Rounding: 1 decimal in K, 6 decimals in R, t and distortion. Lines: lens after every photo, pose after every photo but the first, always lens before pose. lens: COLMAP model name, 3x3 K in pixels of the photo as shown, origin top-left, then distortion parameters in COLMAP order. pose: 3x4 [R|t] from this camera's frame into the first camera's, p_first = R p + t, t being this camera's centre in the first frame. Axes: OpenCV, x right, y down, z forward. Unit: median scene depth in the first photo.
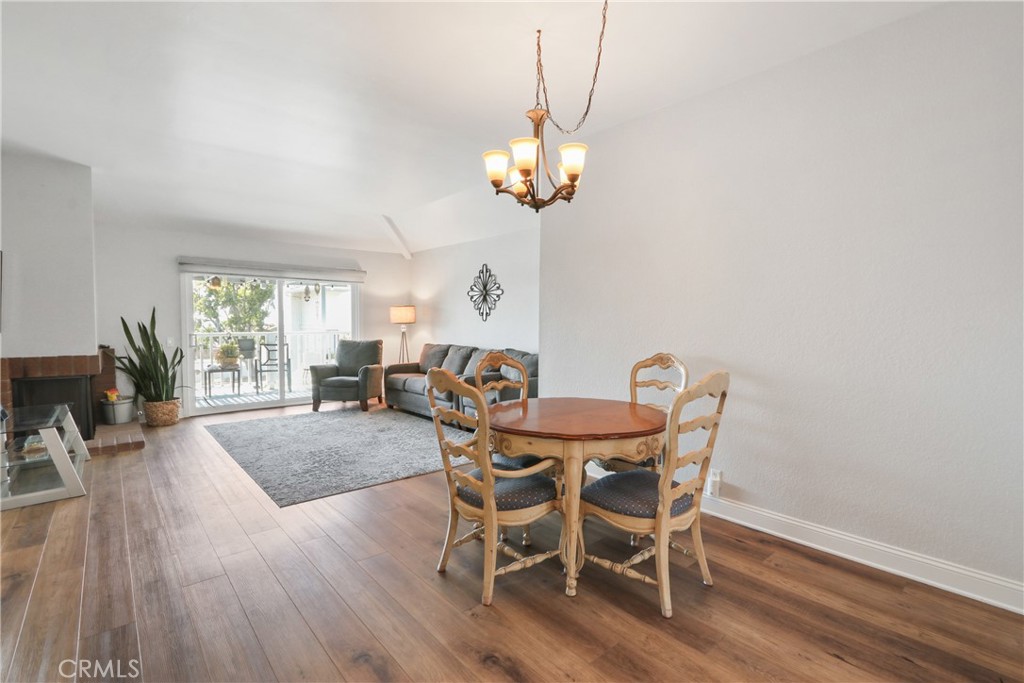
lens RADIAL K [[480.3, 0, 512.0], [0, 480.3, 341.5], [0, 0, 1]] dist [-0.001437, -0.000215]
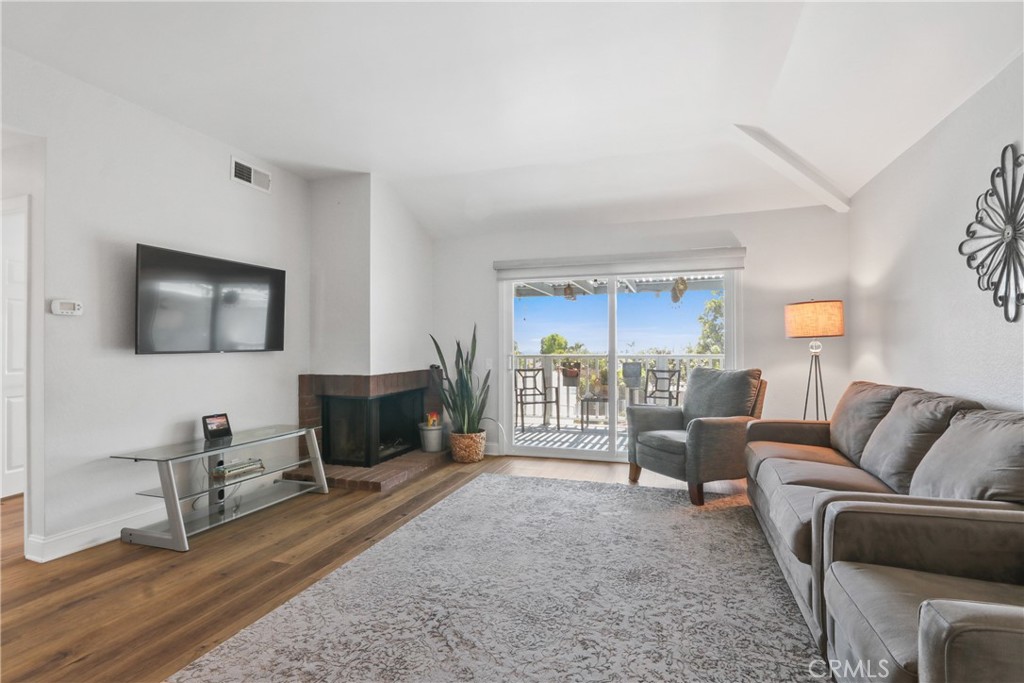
lens RADIAL K [[471.6, 0, 528.0], [0, 471.6, 343.1], [0, 0, 1]] dist [-0.016355, -0.000144]
pose [[0.519411, -0.013520, -0.854418, 0.039631], [-0.028475, 0.999046, -0.033118, -0.008932], [0.854050, 0.041531, 0.518530, 0.579664]]
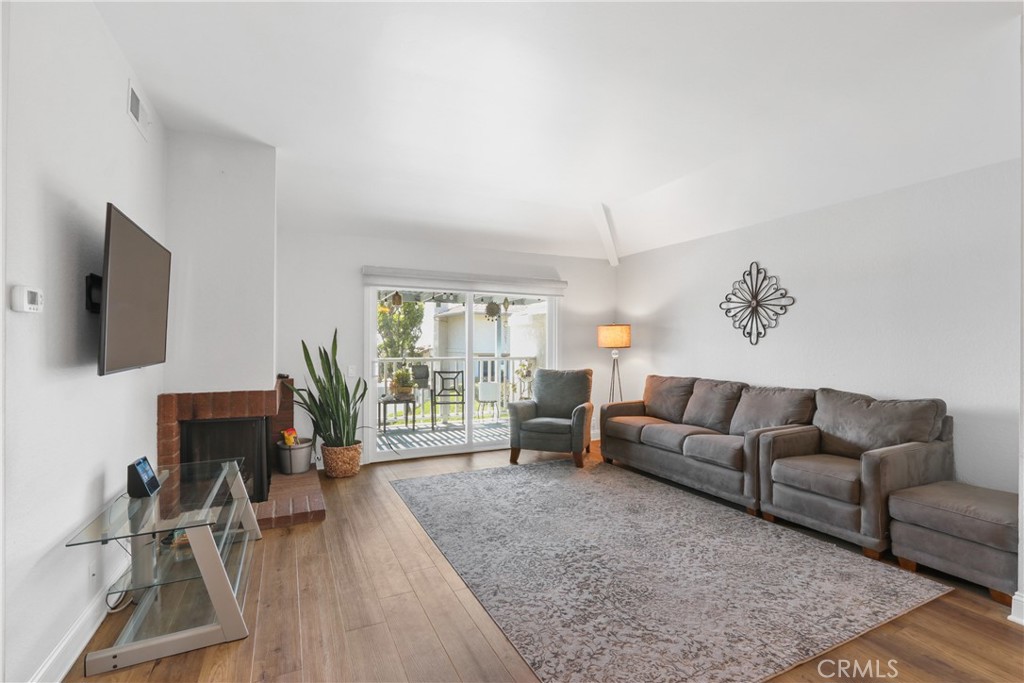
lens RADIAL K [[471.5, 0, 512.0], [0, 471.5, 341.5], [0, 0, 1]] dist [-0.013773, 0.000097]
pose [[0.967665, -0.002800, -0.252224, -0.228468], [-0.009473, 0.998830, -0.047433, -0.012301], [0.252061, 0.048288, 0.966506, 0.271656]]
